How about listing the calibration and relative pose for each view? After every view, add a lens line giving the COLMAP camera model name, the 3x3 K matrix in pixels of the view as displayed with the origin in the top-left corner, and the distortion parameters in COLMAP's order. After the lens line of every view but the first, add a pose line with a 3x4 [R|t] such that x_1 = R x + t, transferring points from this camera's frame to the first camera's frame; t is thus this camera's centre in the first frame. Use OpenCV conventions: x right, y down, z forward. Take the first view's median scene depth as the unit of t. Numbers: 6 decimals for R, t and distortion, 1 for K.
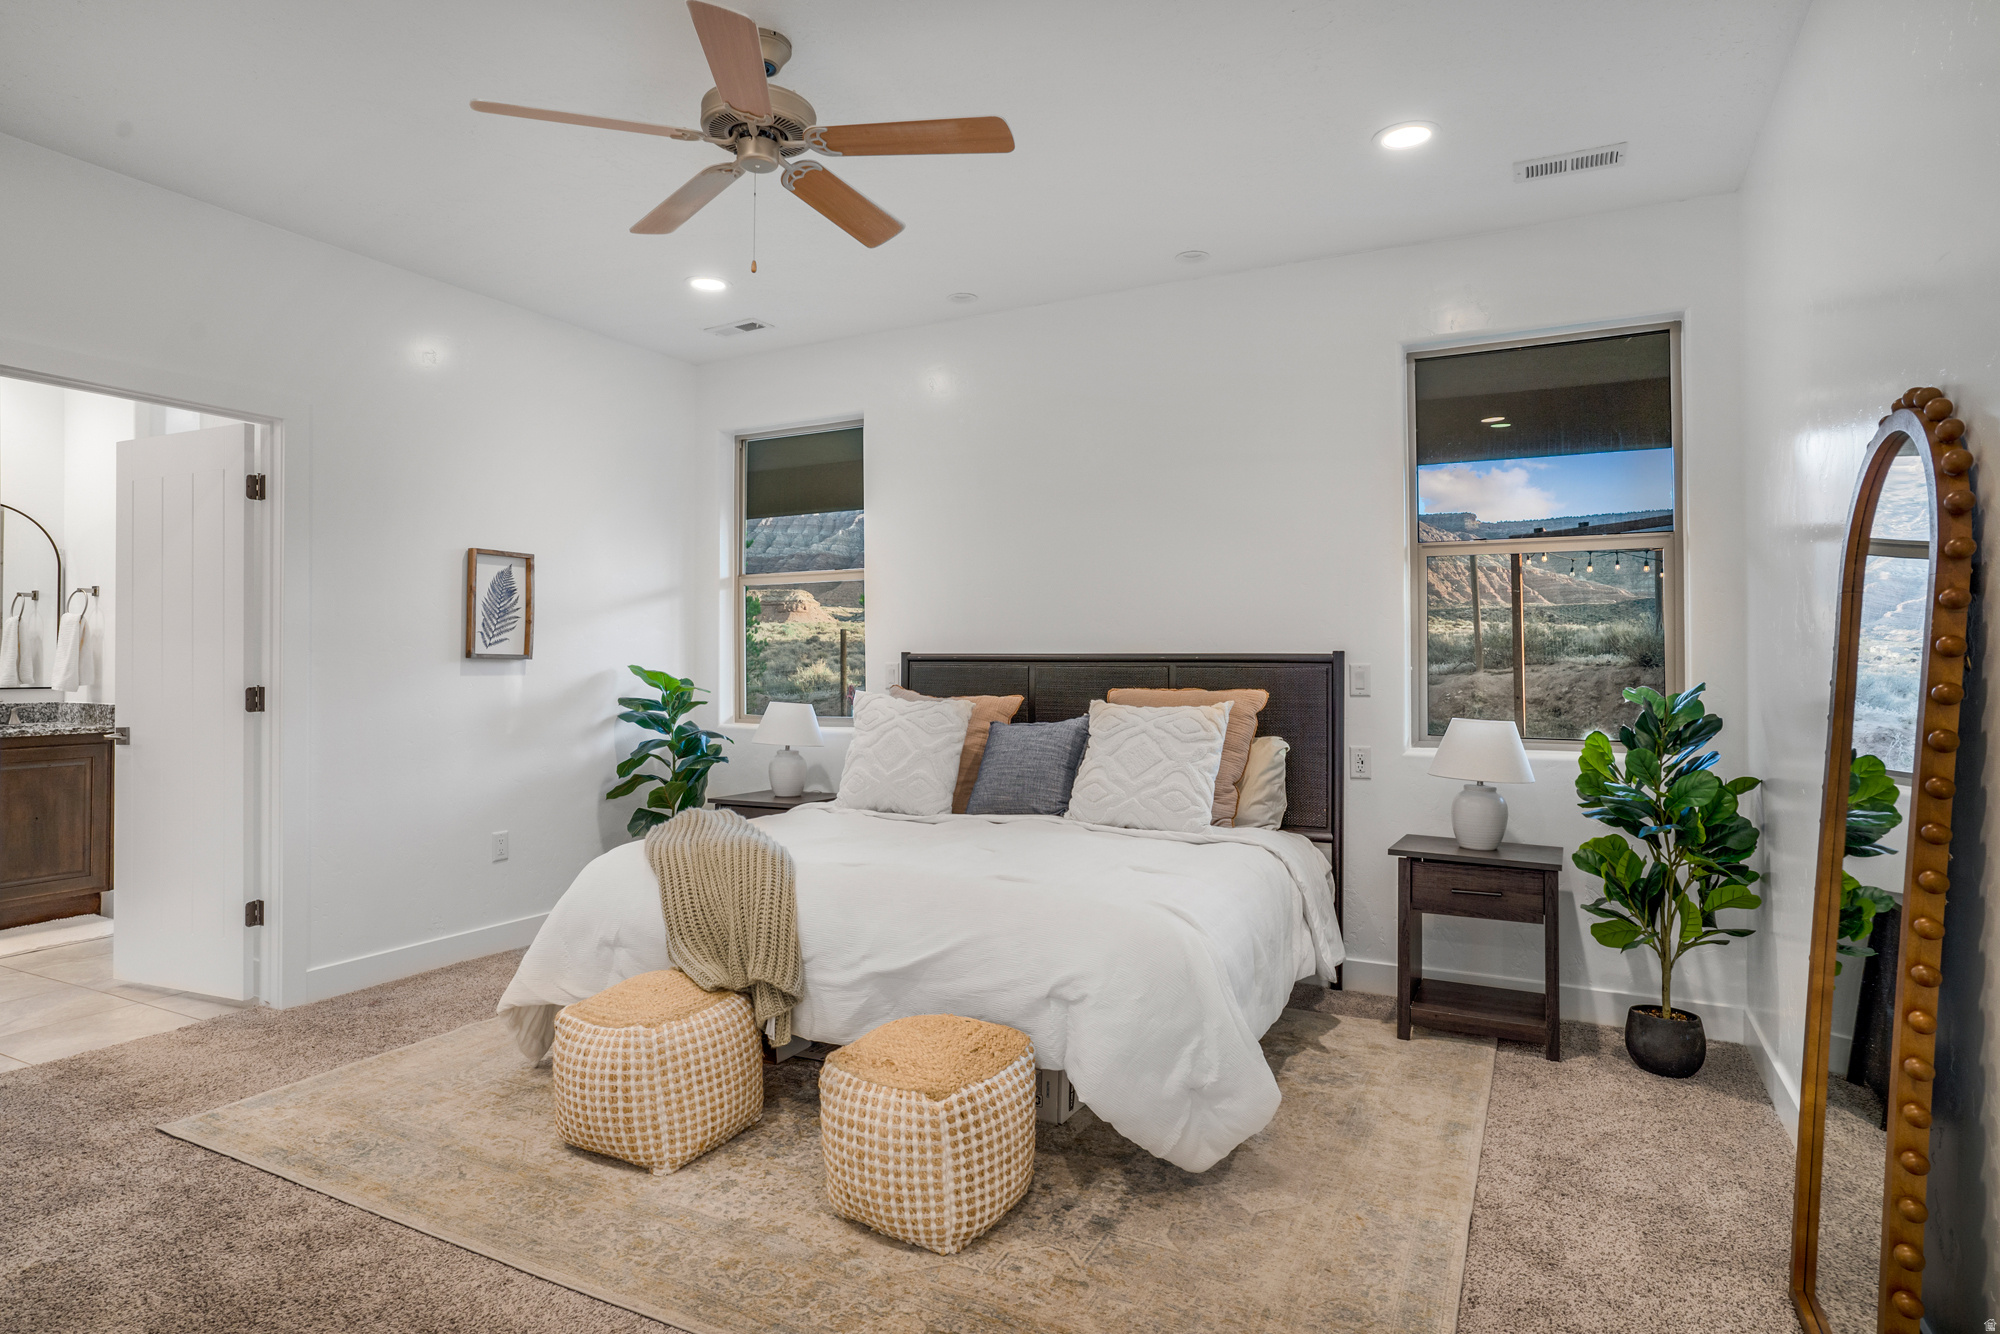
lens RADIAL K [[1067.0, 0, 1000.2], [0, 1067.0, 645.3], [0, 0, 1]] dist [-0.001320, -0.000119]
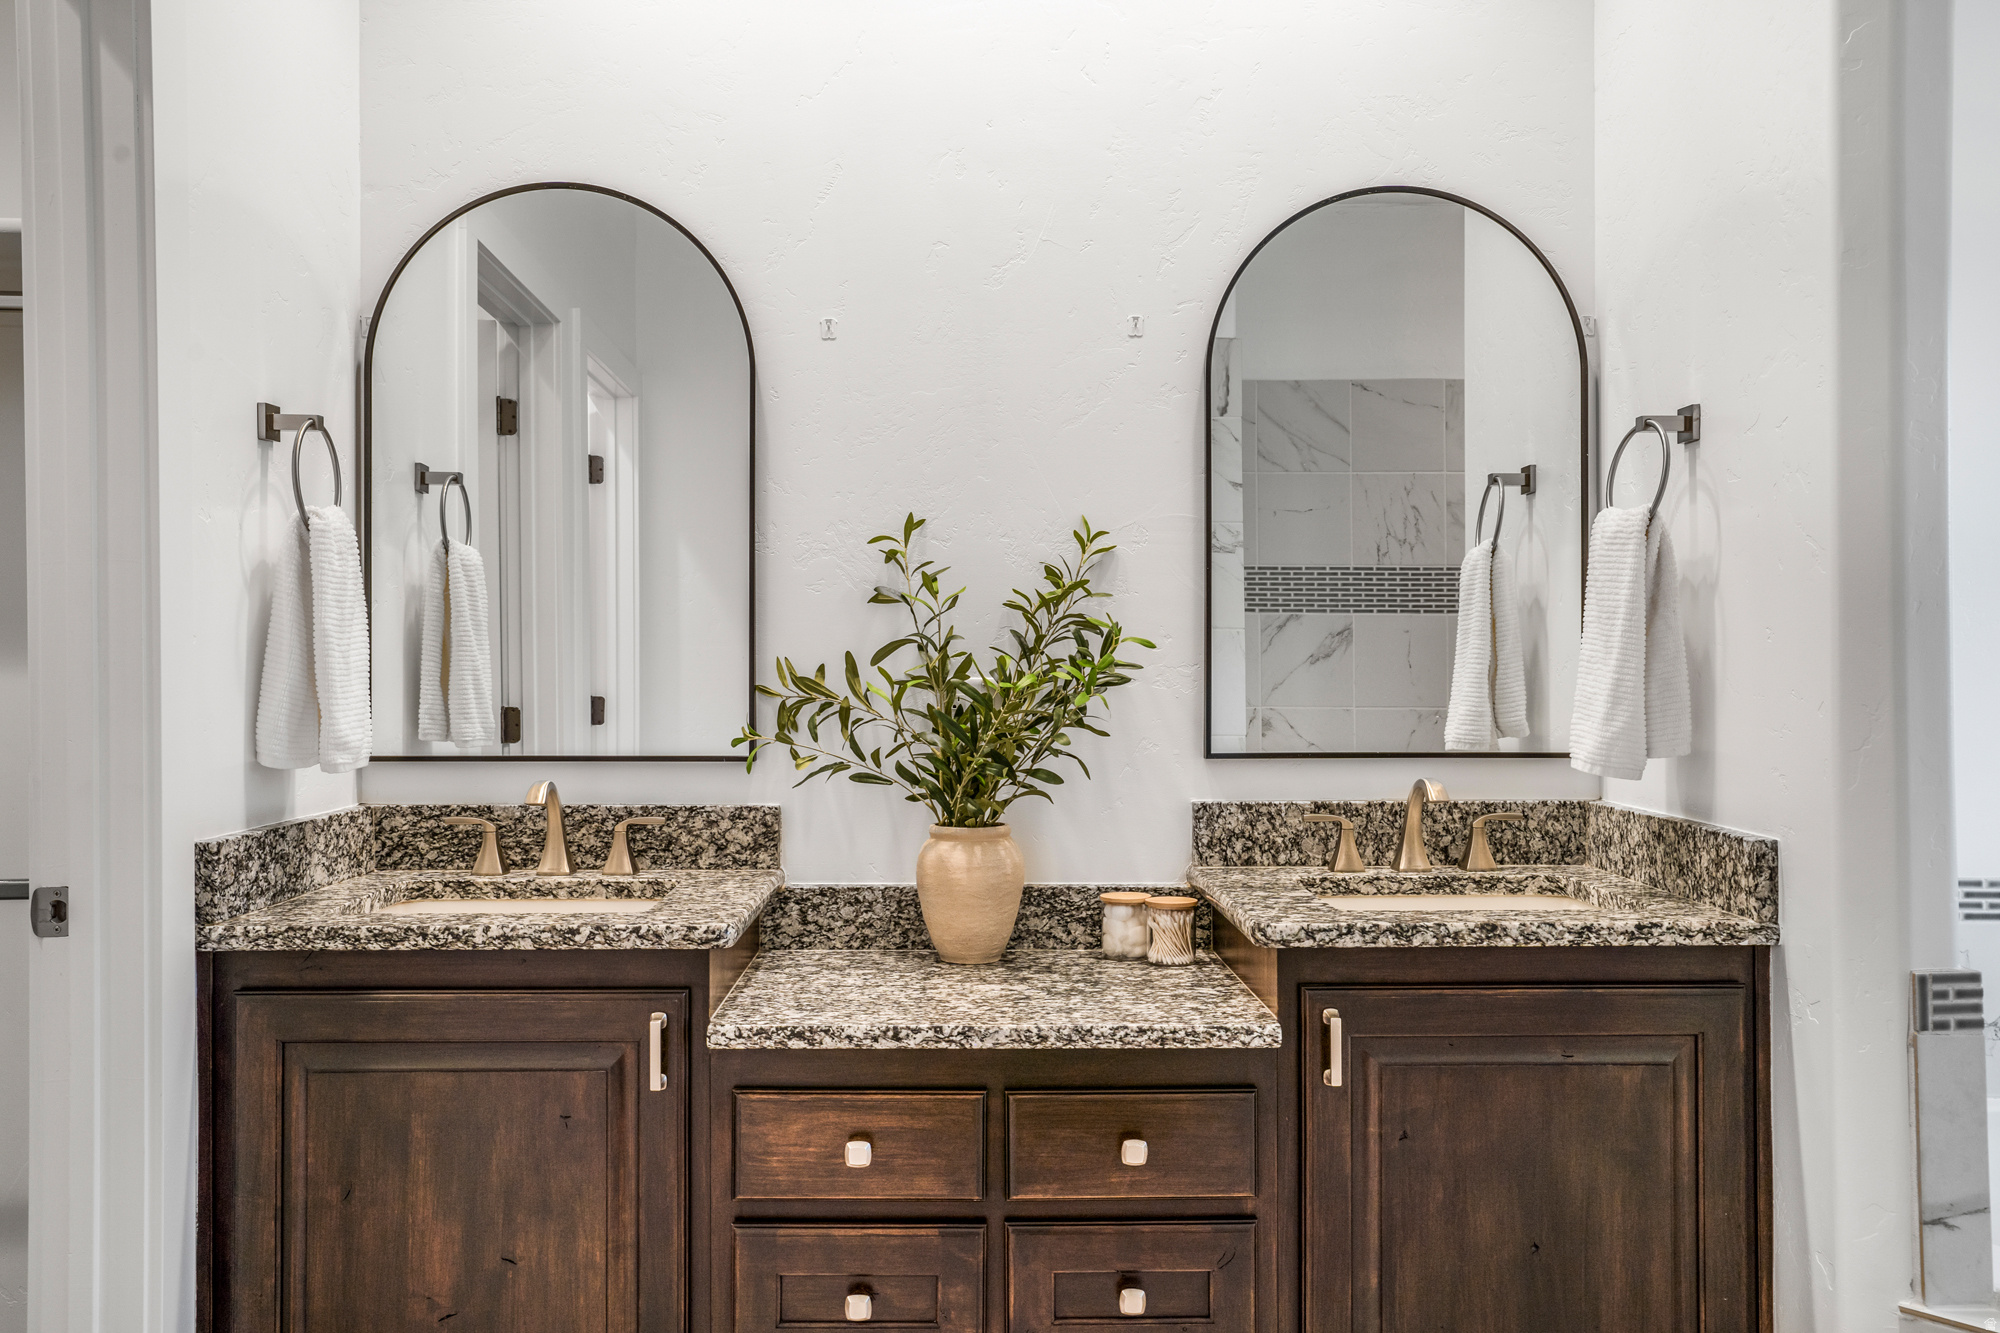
lens RADIAL K [[1634.9, 0, 1000.0], [0, 1634.9, 666.5], [0, 0, 1]] dist [0.002353, 0.006079]
pose [[0.486061, -0.005286, -0.873909, -0.561196], [0.016509, 0.999859, 0.003135, 0.008899], [0.873769, -0.015952, 0.486080, 0.631165]]
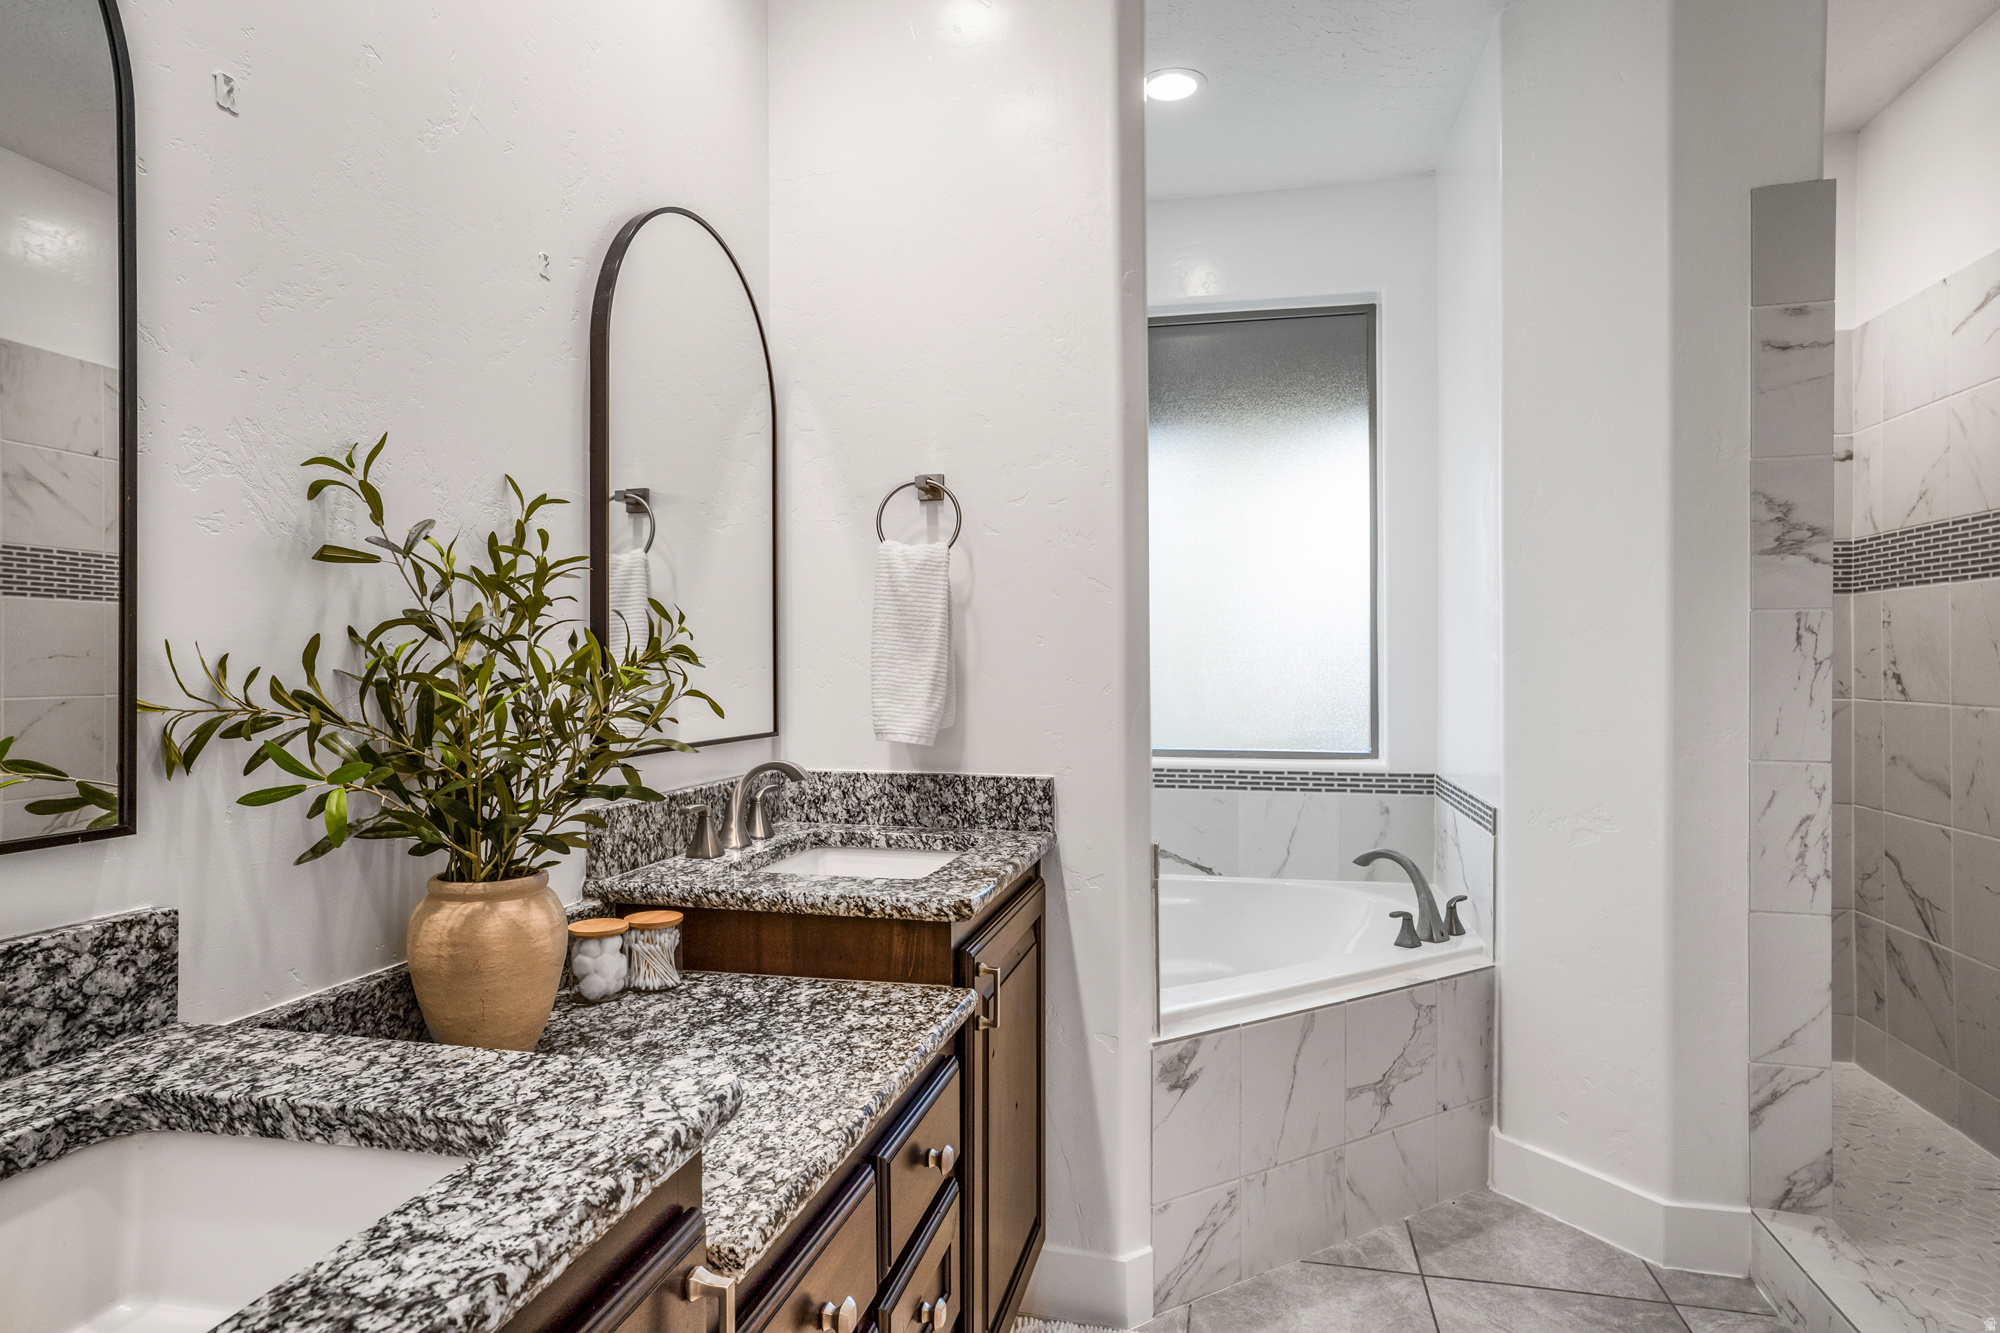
lens RADIAL K [[1133.9, 0, 999.5], [0, 1133.9, 659.6], [0, 0, 1]] dist [-0.003134, 0.033302]
pose [[0.968137, -0.000021, 0.250421, -0.918690], [-0.003052, 0.999925, 0.011884, 0.006954], [-0.250402, -0.012269, 0.968064, 0.592797]]
